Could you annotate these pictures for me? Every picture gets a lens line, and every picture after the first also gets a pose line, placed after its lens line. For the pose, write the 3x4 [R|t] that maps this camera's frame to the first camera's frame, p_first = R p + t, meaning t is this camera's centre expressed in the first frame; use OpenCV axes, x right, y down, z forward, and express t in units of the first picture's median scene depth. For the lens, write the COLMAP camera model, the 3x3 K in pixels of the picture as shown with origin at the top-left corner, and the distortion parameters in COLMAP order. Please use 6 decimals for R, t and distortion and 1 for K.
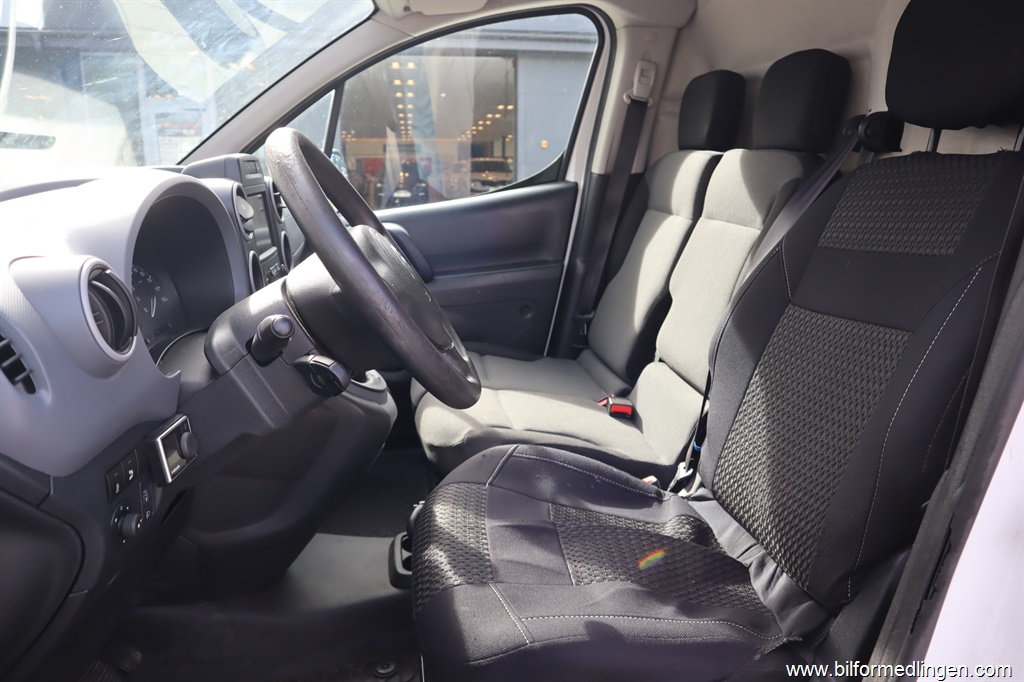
lens RADIAL K [[699.3, 0, 508.4], [0, 699.3, 338.9], [0, 0, 1]] dist [-0.118598, 0.064225]
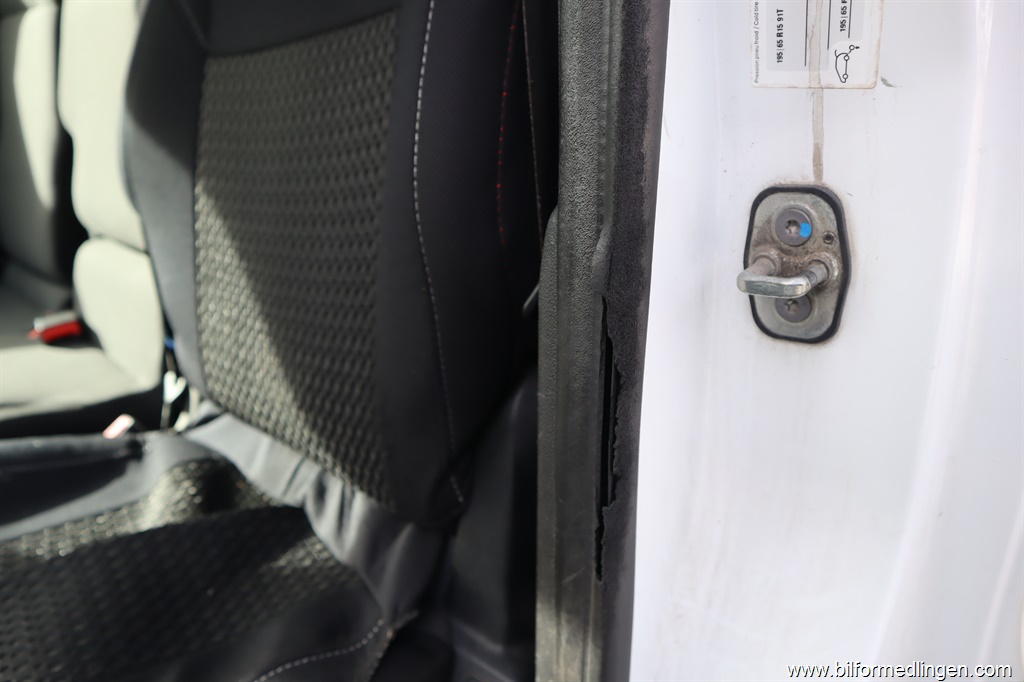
lens RADIAL K [[699.3, 0, 508.4], [0, 699.3, 338.9], [0, 0, 1]] dist [-0.118598, 0.064225]
pose [[0.762901, -0.399209, 0.508541, 0.248058], [0.293203, 0.914685, 0.278179, 0.091189], [-0.576207, -0.063117, 0.814863, 0.430658]]
